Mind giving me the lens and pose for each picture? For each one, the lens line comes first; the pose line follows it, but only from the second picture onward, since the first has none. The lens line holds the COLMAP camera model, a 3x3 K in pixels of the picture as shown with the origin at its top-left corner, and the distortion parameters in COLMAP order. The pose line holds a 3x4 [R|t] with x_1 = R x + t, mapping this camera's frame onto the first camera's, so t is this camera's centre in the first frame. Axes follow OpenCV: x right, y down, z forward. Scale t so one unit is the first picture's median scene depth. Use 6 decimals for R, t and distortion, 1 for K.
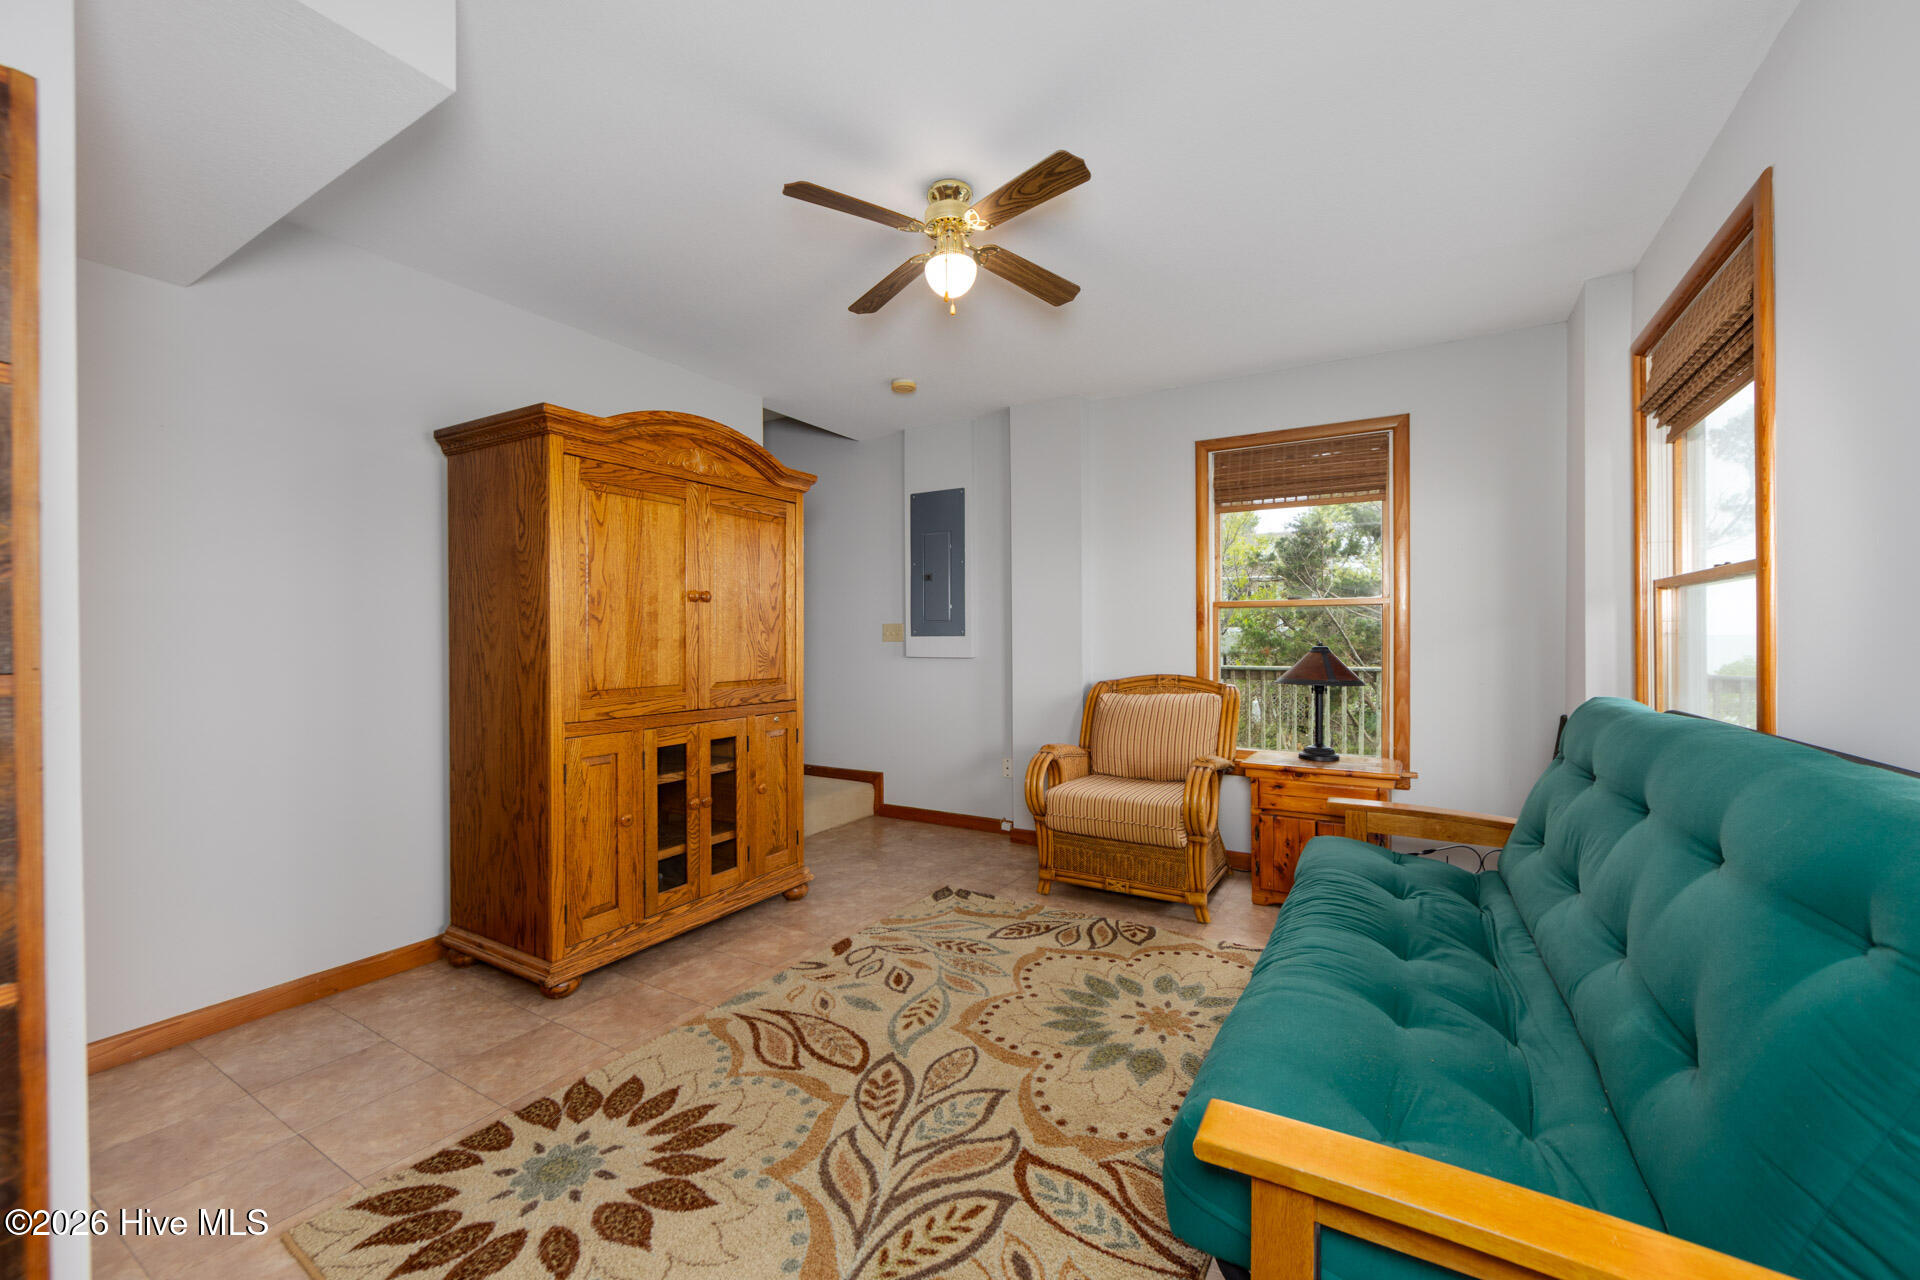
lens RADIAL K [[749.1, 0, 960.9], [0, 749.1, 638.7], [0, 0, 1]] dist [-0.002282, -0.000540]
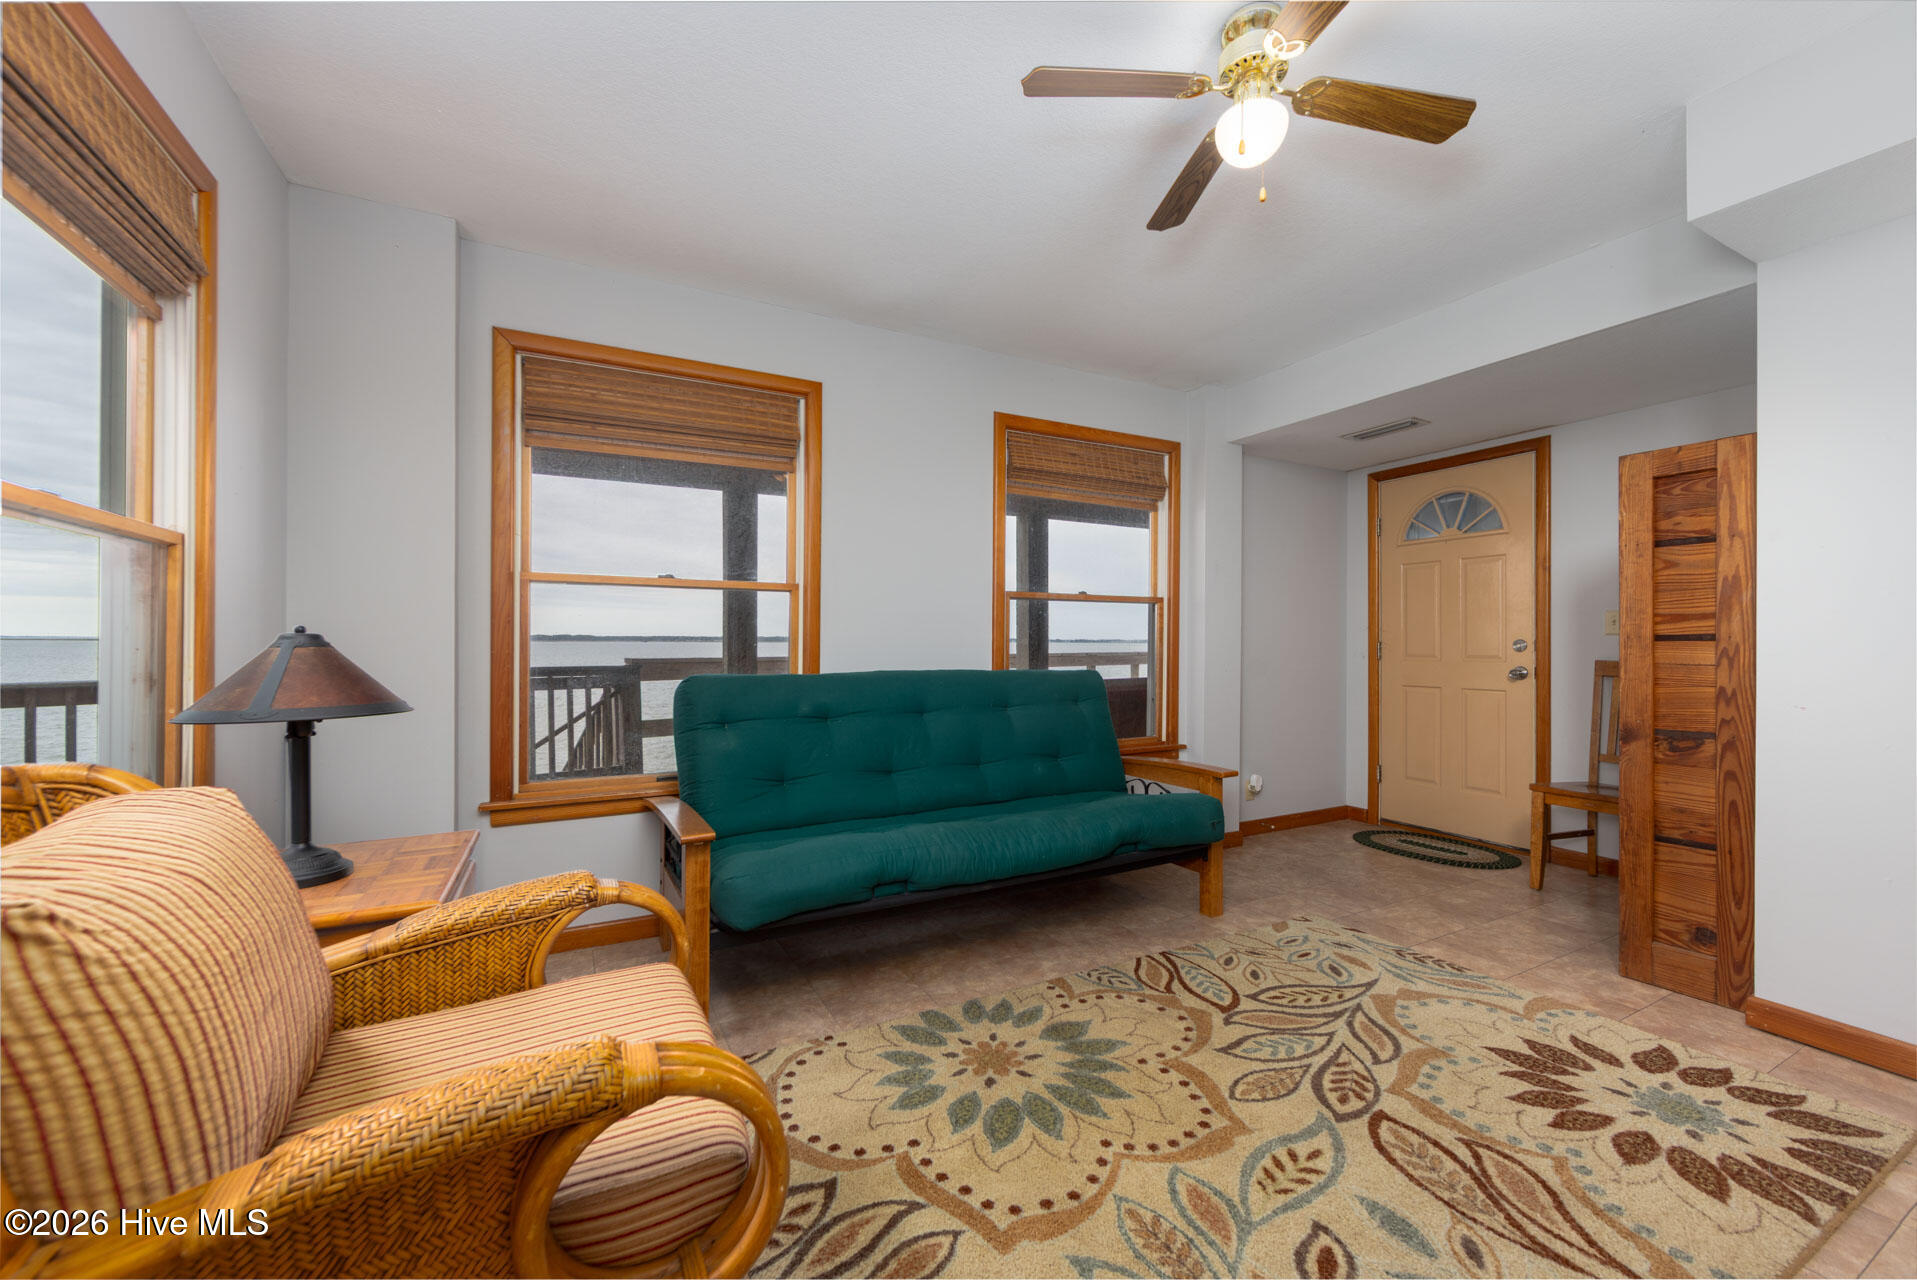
lens RADIAL K [[747.9, 0, 961.5], [0, 747.9, 640.3], [0, 0, 1]] dist [-0.002282, -0.000540]
pose [[-0.854163, 0.002972, 0.519996, -0.171069], [0.001522, 0.999994, -0.003214, 0.027128], [-0.520002, -0.001954, -0.854163, 1.964610]]
